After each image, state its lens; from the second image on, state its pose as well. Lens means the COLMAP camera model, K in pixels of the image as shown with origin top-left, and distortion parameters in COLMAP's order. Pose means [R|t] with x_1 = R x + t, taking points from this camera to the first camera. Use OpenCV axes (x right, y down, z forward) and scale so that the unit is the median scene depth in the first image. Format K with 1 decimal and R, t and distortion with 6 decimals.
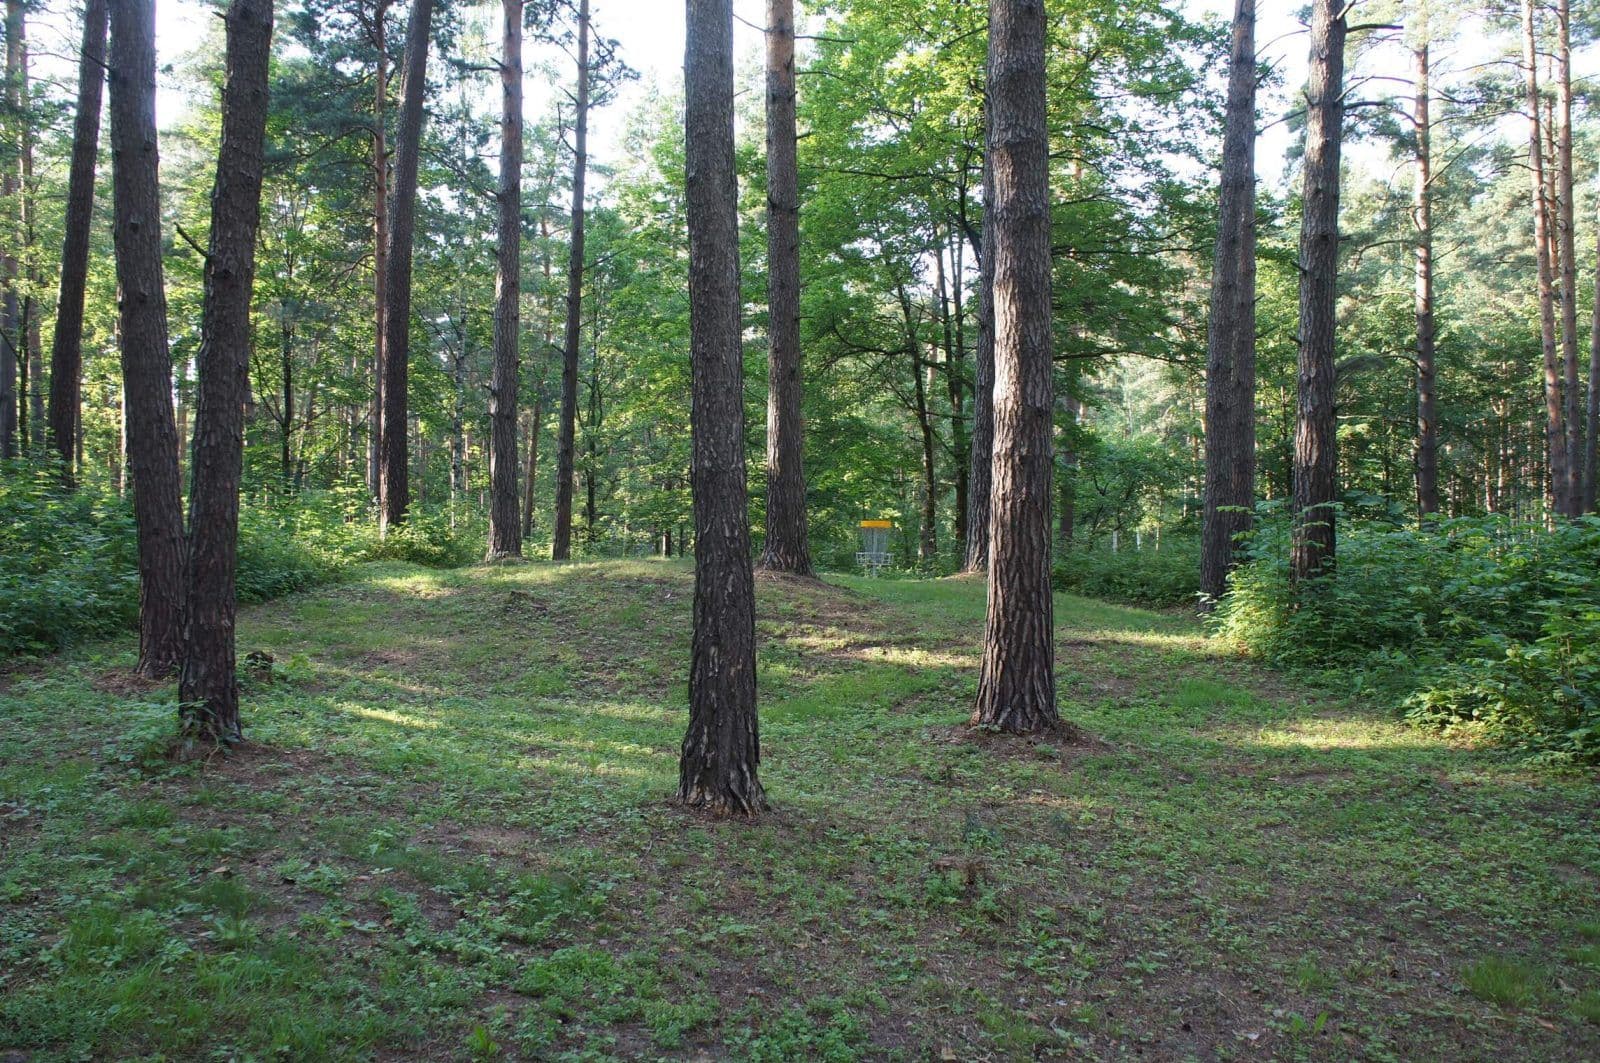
lens RADIAL K [[1245.7, 0, 800.0], [0, 1245.7, 531.5], [0, 0, 1]] dist [-0.184185, 0.155824]
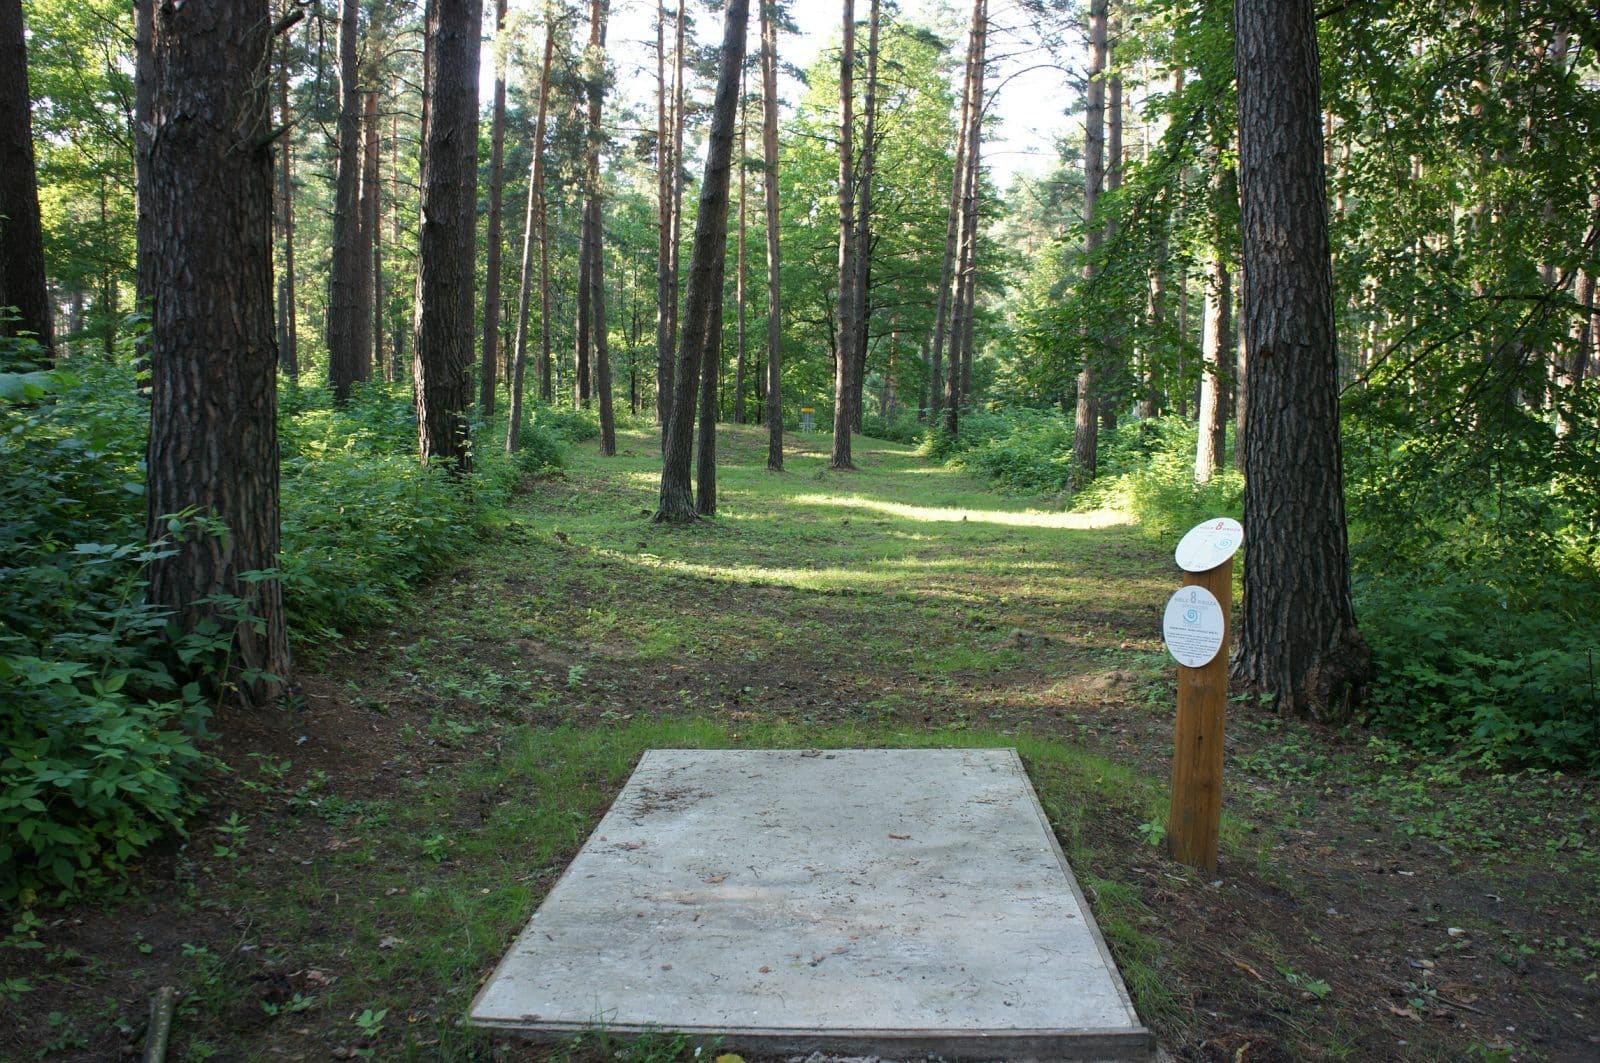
lens RADIAL K [[1245.7, 0, 800.0], [0, 1245.7, 531.5], [0, 0, 1]] dist [-0.184185, 0.155824]
pose [[0.998122, 0.005379, 0.061027, -0.152329], [-0.010559, 0.996335, 0.084886, 0.022961], [-0.060347, -0.085371, 0.994520, -2.249435]]
